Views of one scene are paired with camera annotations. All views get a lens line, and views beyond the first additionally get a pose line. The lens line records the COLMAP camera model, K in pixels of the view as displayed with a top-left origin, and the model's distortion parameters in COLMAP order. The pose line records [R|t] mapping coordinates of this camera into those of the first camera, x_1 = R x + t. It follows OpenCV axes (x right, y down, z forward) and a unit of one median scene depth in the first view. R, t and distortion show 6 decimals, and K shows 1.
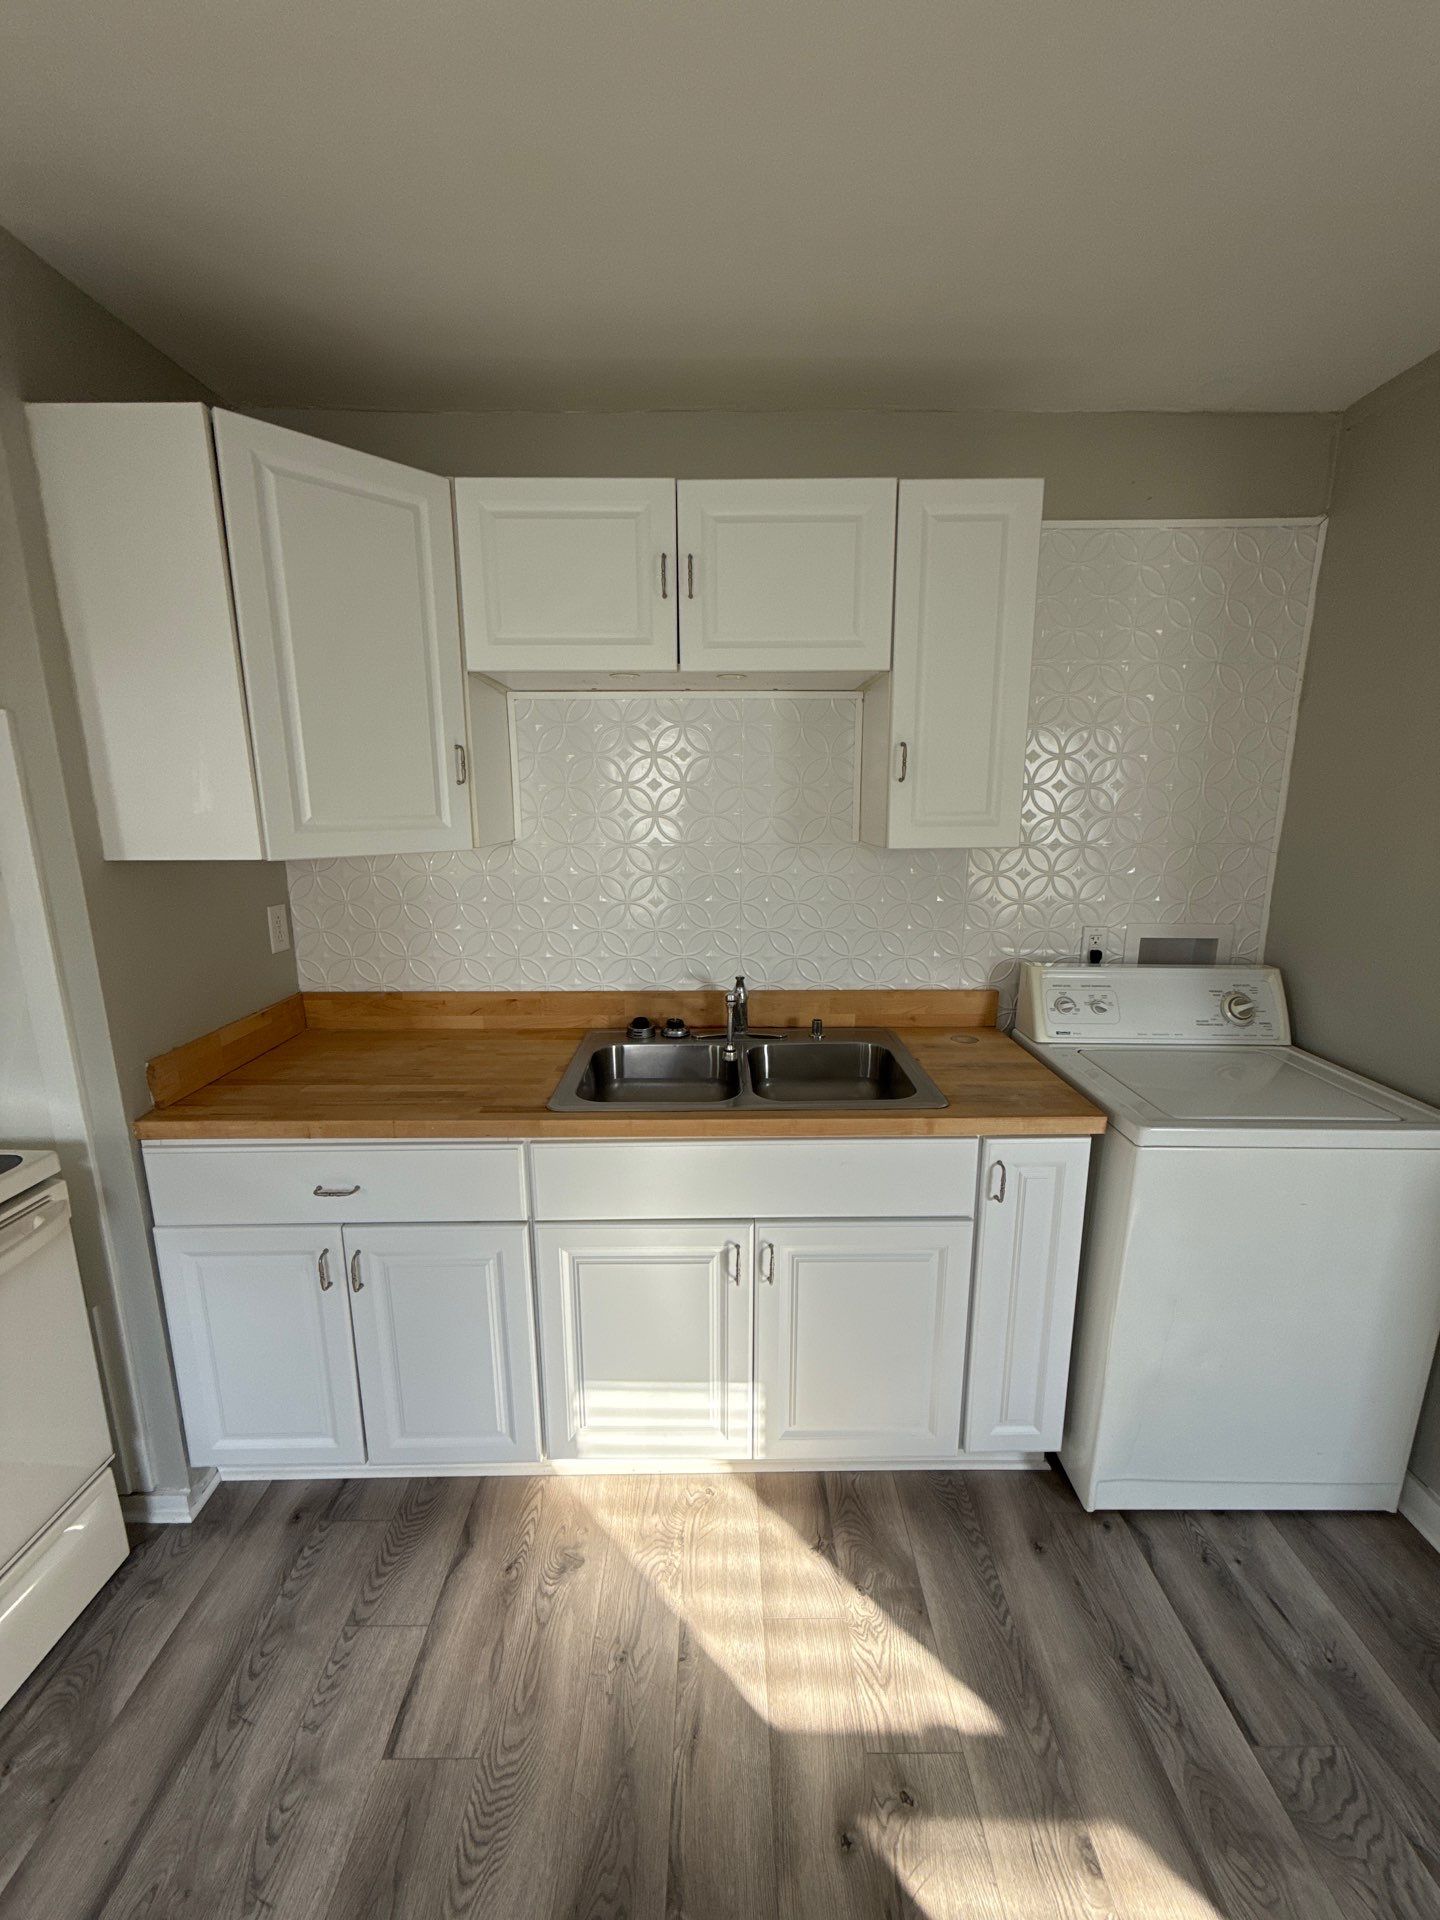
lens RADIAL K [[762.8, 0, 726.4], [0, 762.8, 966.5], [0, 0, 1]] dist [-0.002546, 0.001032]
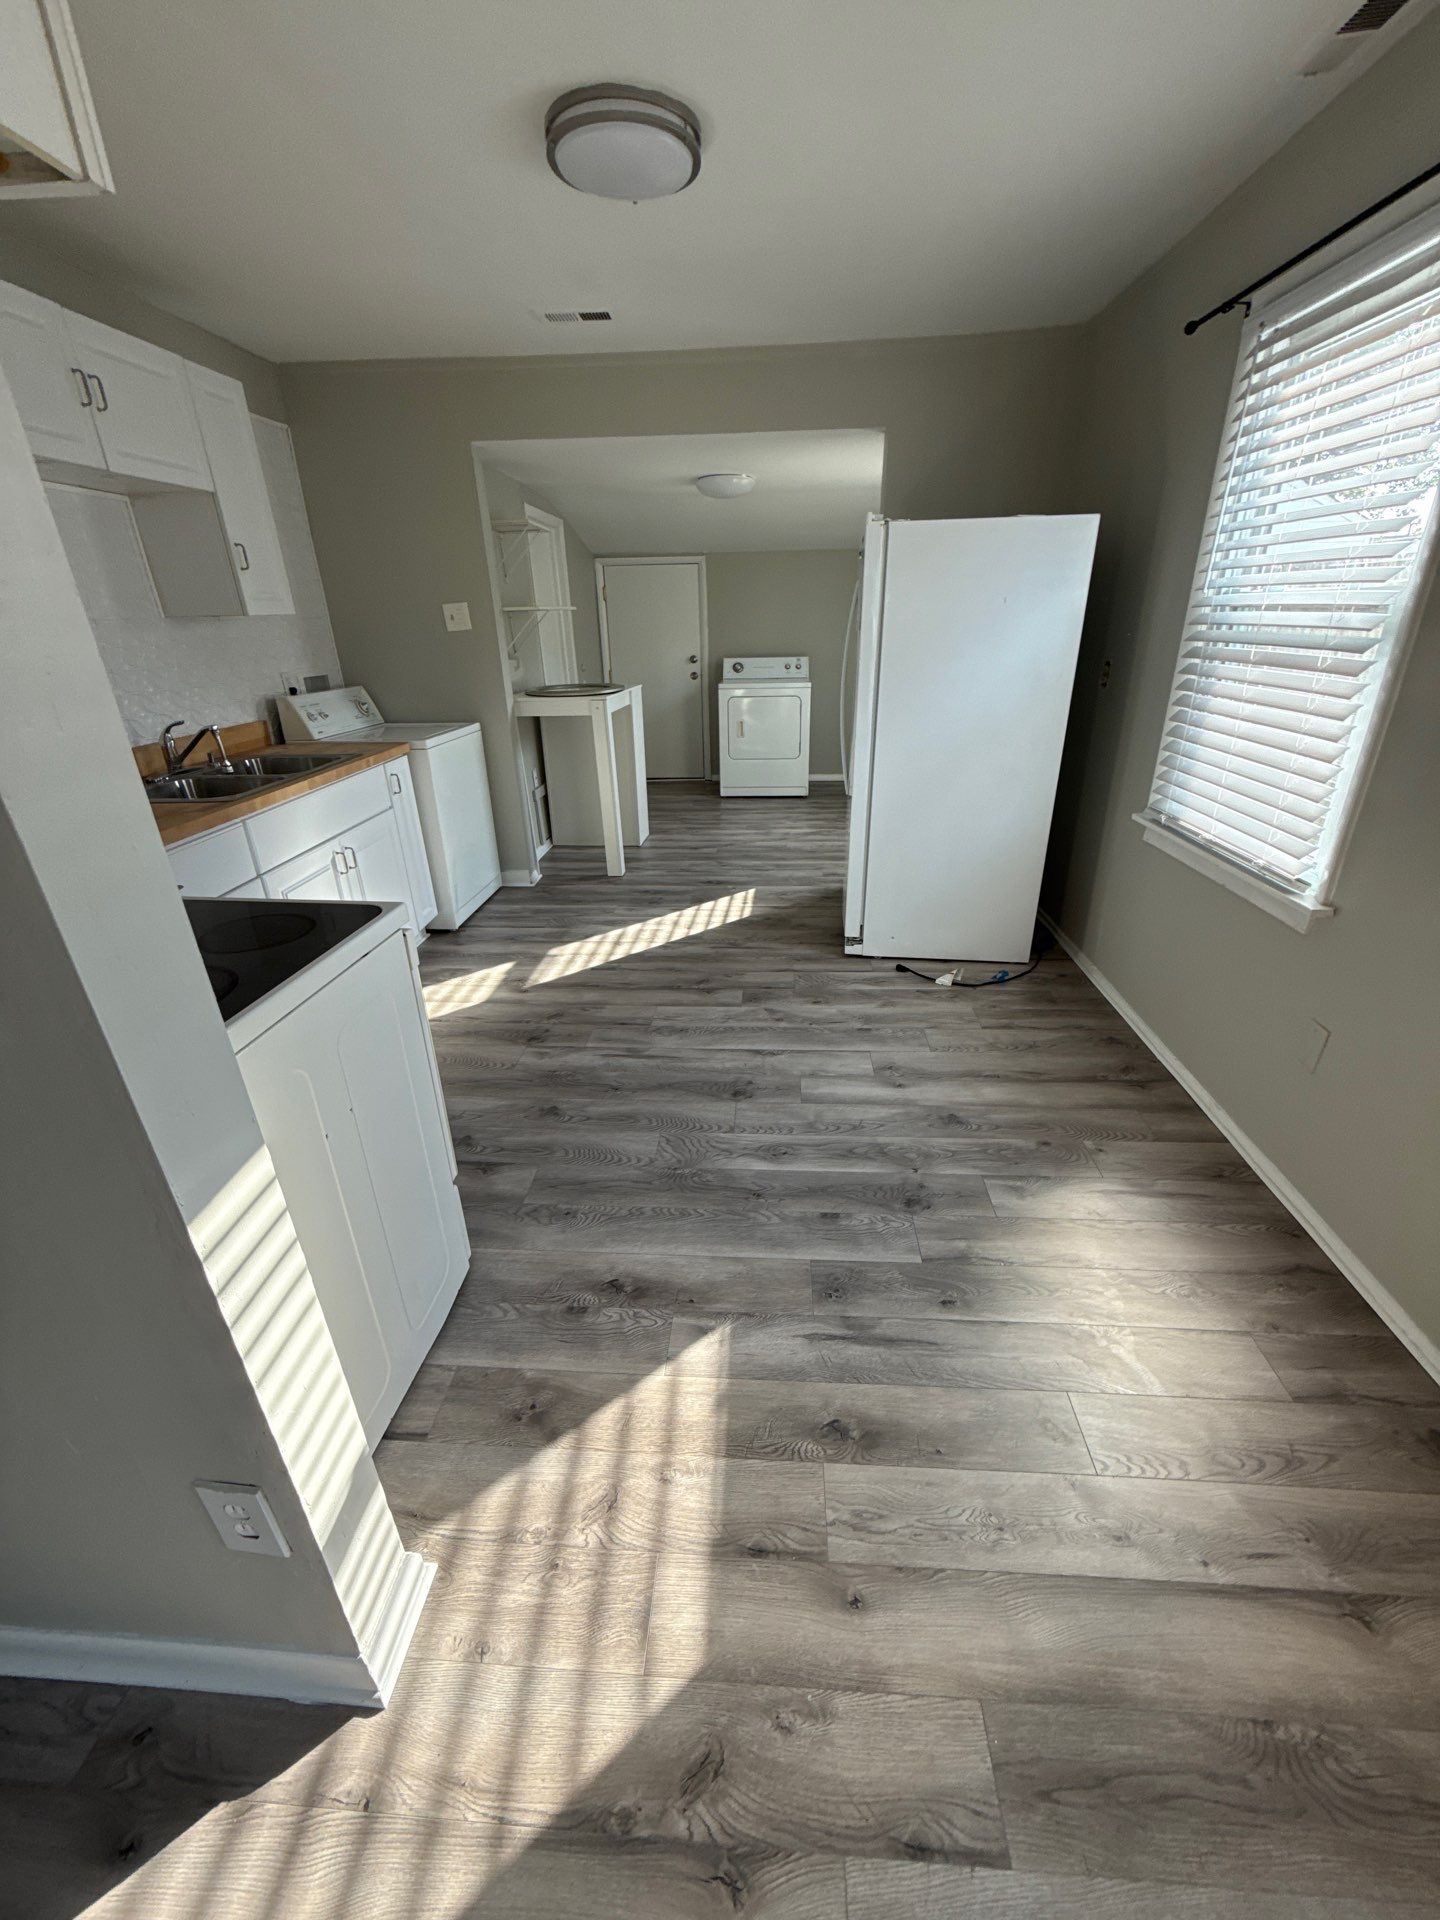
lens RADIAL K [[762.8, 0, 709.8], [0, 762.8, 979.8], [0, 0, 1]] dist [-0.002546, 0.001032]
pose [[0.085967, -0.439565, 0.894088, -1.689447], [0.242805, 0.879595, 0.409094, 0.114872], [-0.966259, 0.181921, 0.182344, -0.112734]]
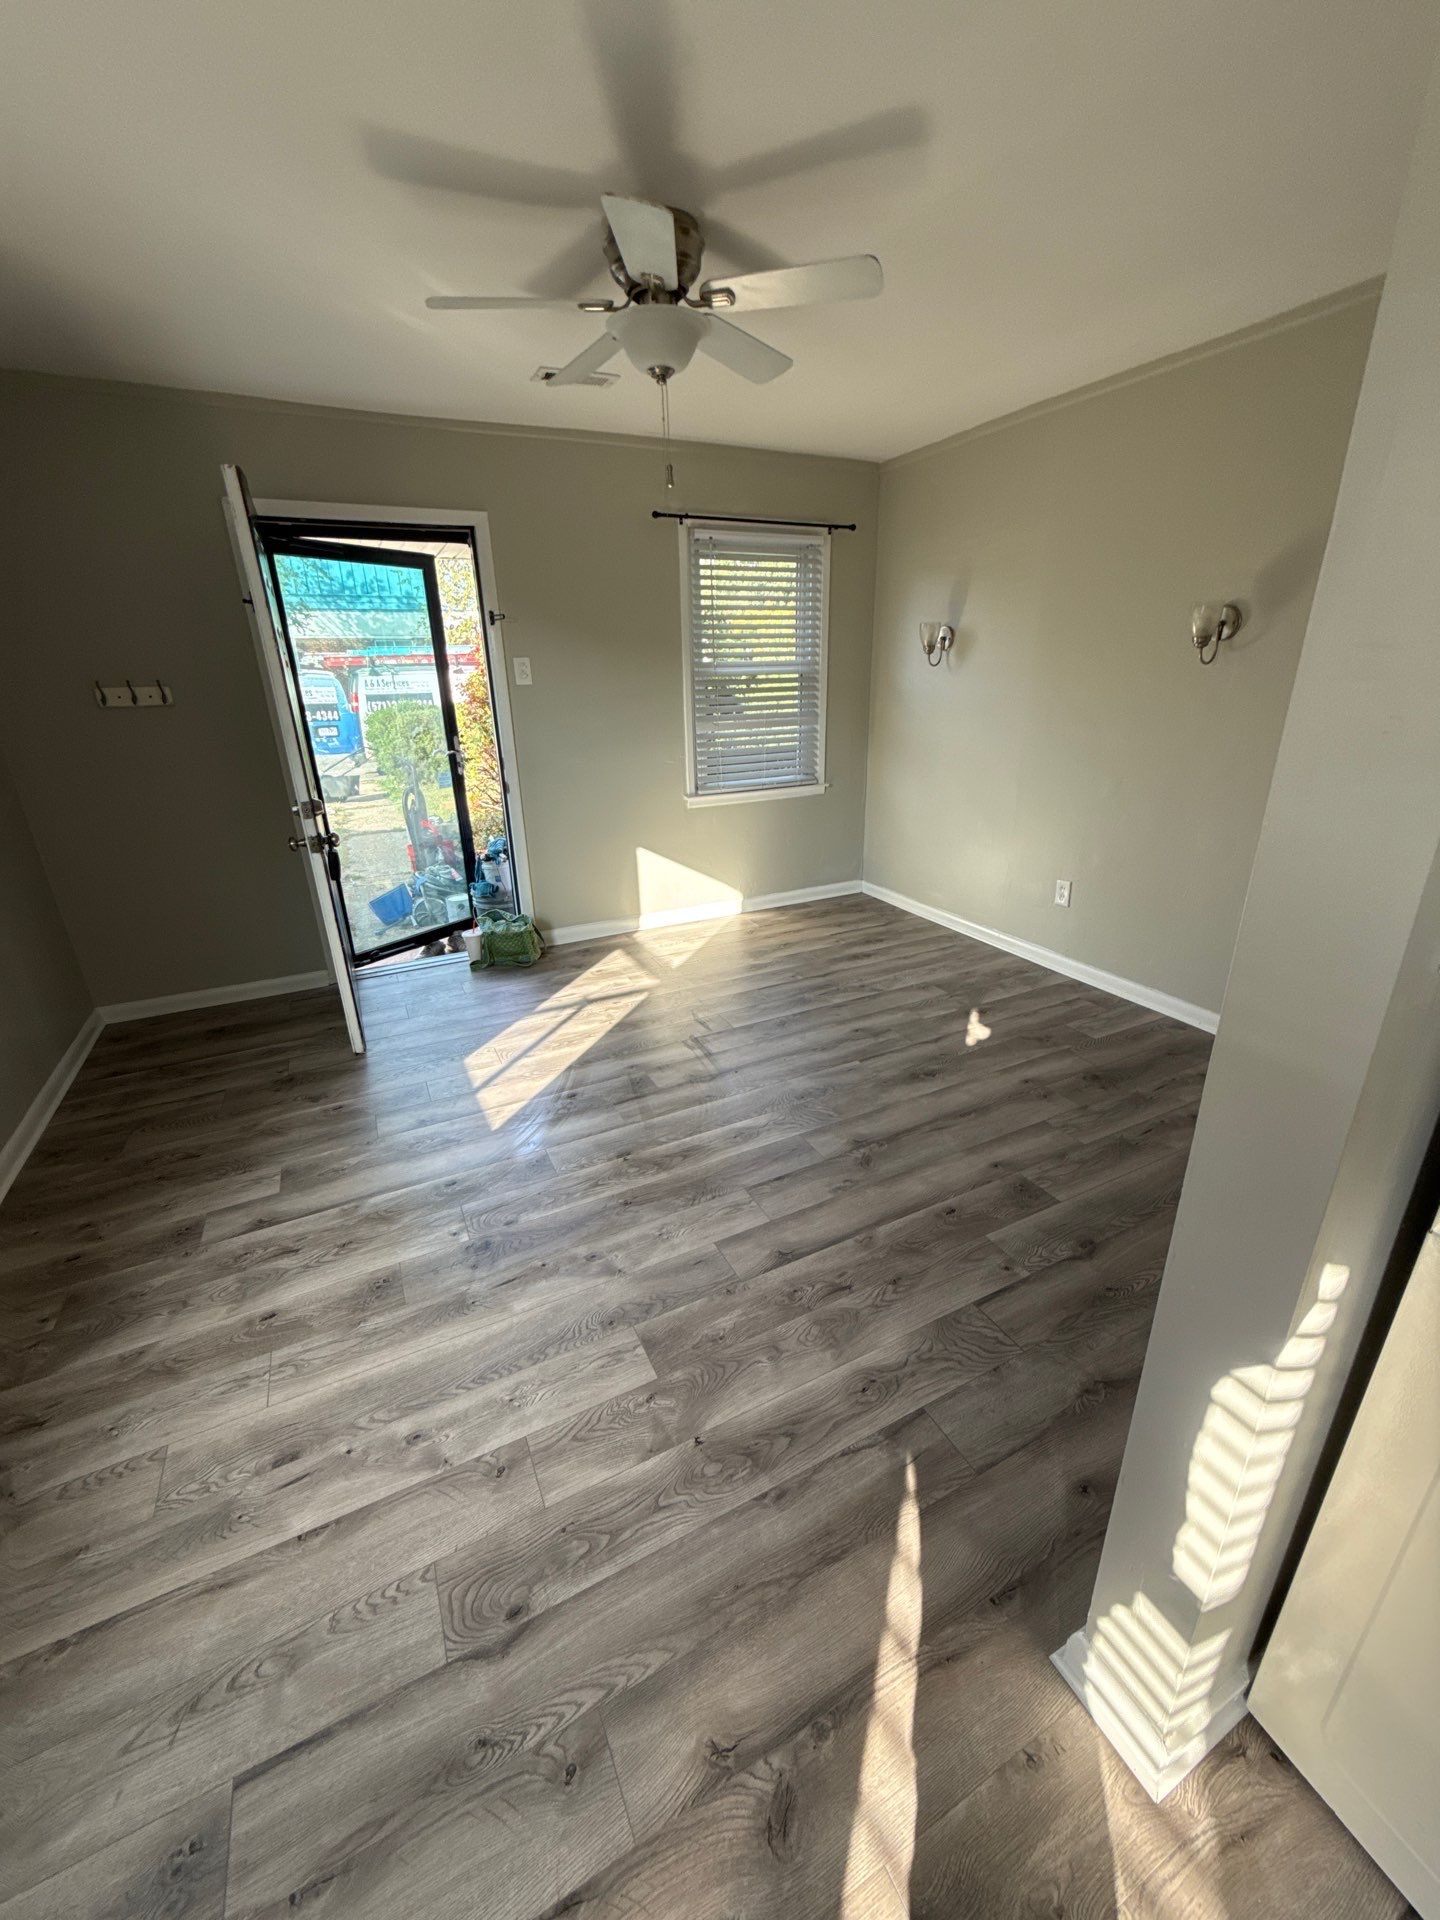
lens RADIAL K [[762.8, 0, 730.6], [0, 762.8, 958.9], [0, 0, 1]] dist [-0.002546, 0.001032]
pose [[0.445894, 0.311311, -0.839205, -1.065431], [-0.172471, 0.949881, 0.260728, 0.123837], [0.878312, 0.028482, 0.477238, -0.240735]]
